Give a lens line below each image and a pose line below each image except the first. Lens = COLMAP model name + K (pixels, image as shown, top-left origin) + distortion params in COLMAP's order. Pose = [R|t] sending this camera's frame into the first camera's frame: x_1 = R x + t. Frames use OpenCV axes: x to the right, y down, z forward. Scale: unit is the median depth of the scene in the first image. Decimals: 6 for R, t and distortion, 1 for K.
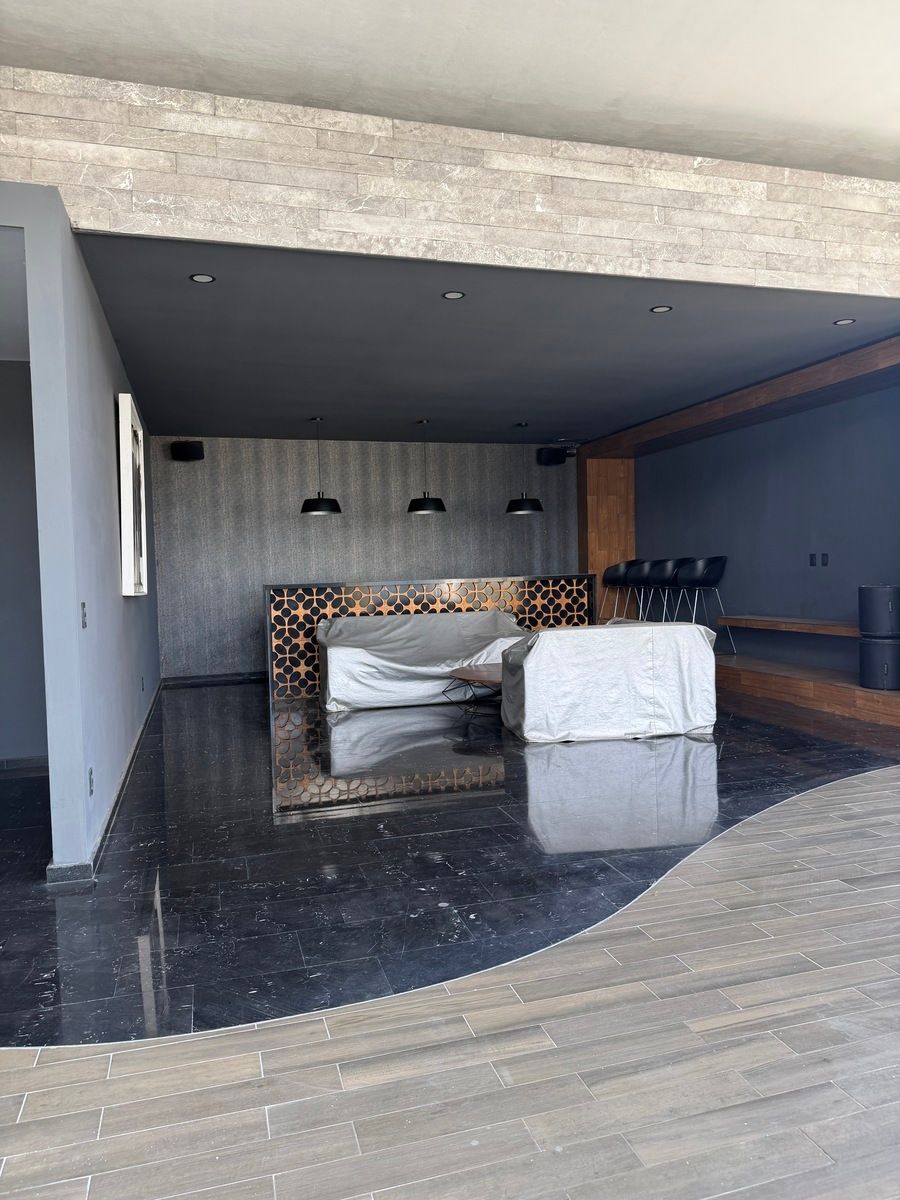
lens RADIAL K [[857.0, 0, 440.0], [0, 857.0, 620.6], [0, 0, 1]] dist [0.010760, -0.036348]
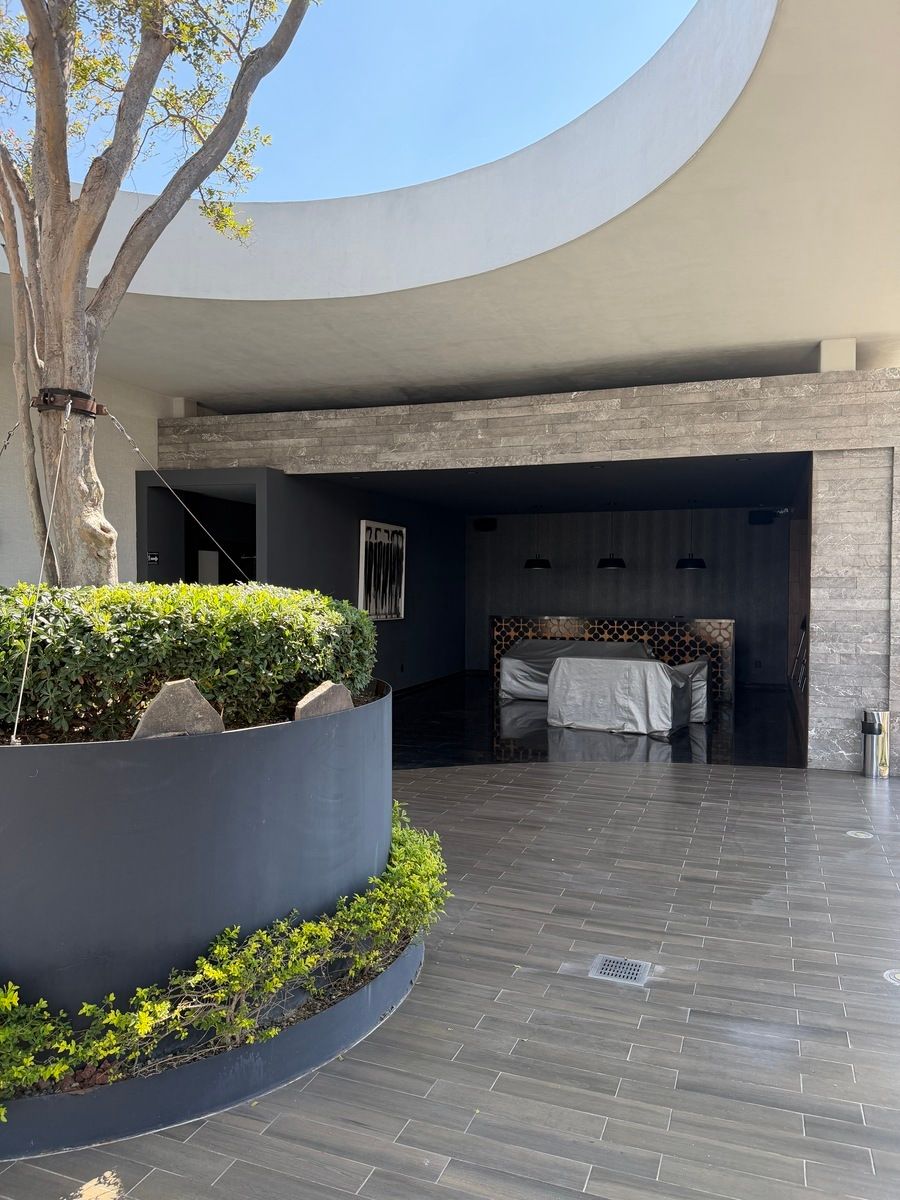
lens RADIAL K [[857.0, 0, 454.3], [0, 857.0, 600.4], [0, 0, 1]] dist [0.010760, -0.036348]
pose [[0.798249, 0.041127, -0.600922, 1.185546], [-0.056497, 0.998380, -0.006721, -0.093625], [0.599672, 0.039315, 0.799279, -0.531183]]
